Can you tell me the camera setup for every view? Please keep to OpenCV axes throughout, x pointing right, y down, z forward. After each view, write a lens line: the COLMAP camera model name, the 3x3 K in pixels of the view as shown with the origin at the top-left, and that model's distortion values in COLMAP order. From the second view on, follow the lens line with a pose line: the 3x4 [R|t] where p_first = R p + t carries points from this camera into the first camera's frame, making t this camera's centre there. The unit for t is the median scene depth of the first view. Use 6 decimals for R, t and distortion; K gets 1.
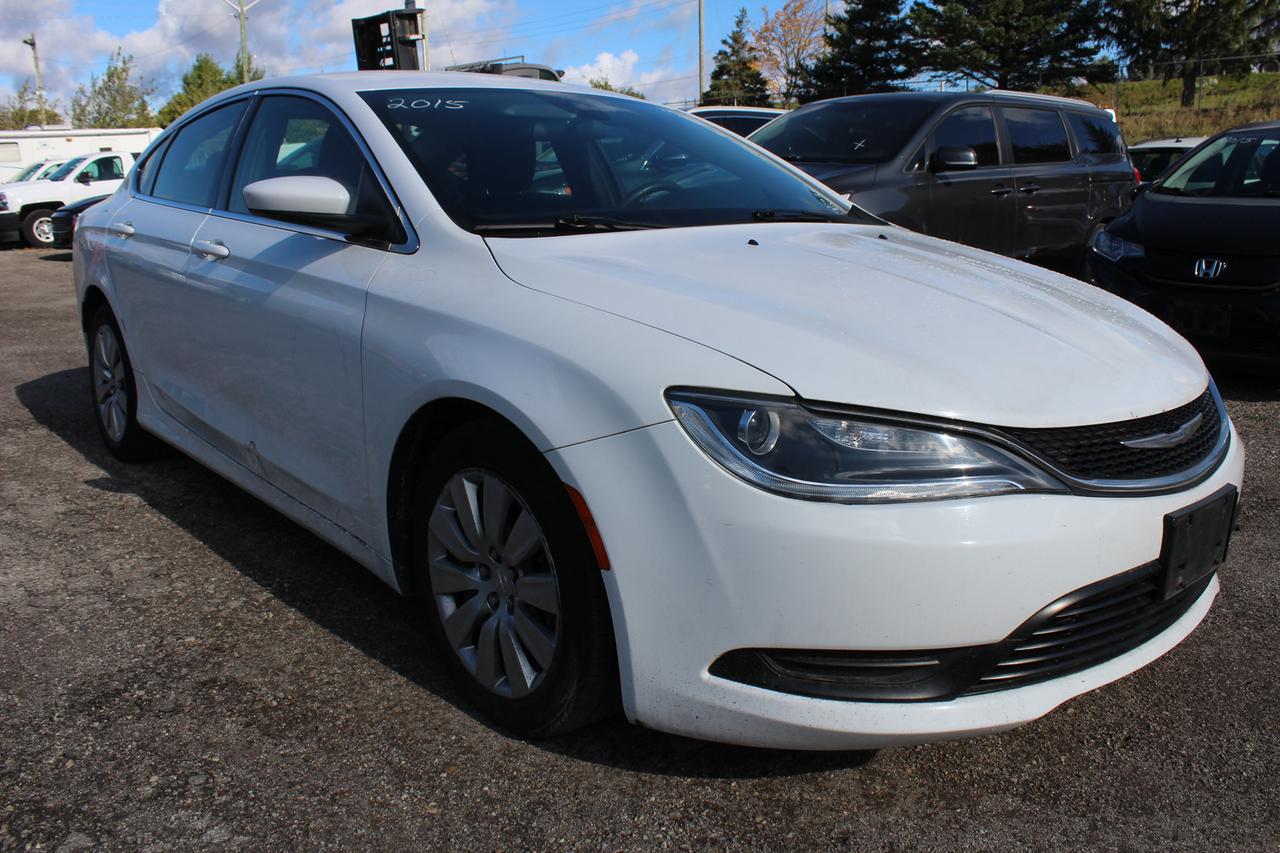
lens RADIAL K [[1065.5, 0, 645.6], [0, 1065.5, 411.4], [0, 0, 1]] dist [-0.162364, 0.145818]
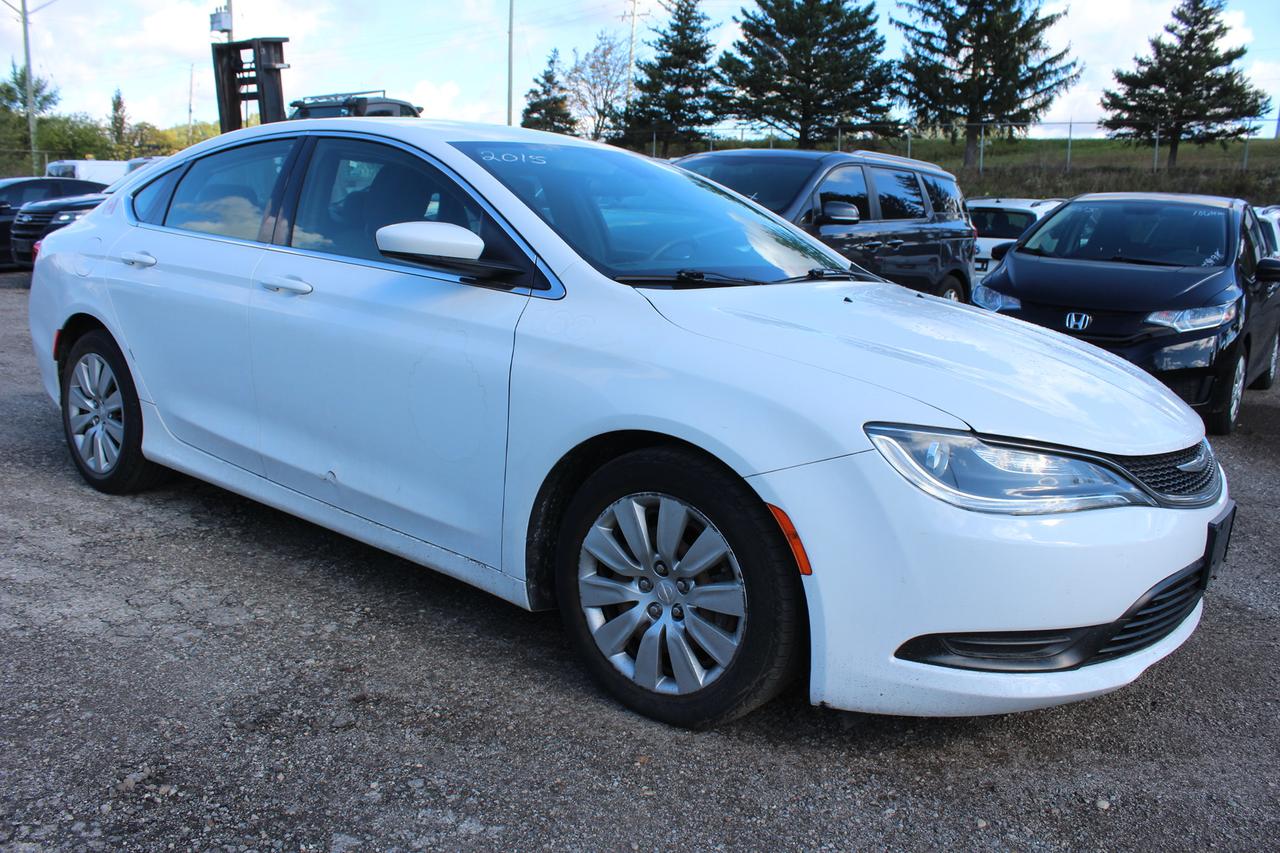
lens RADIAL K [[1065.5, 0, 645.6], [0, 1065.5, 411.4], [0, 0, 1]] dist [-0.162364, 0.145818]
pose [[0.980804, 0.008604, 0.194808, -0.269665], [-0.002142, 0.999441, -0.033355, 0.003467], [-0.194986, 0.032297, 0.980274, -0.082376]]
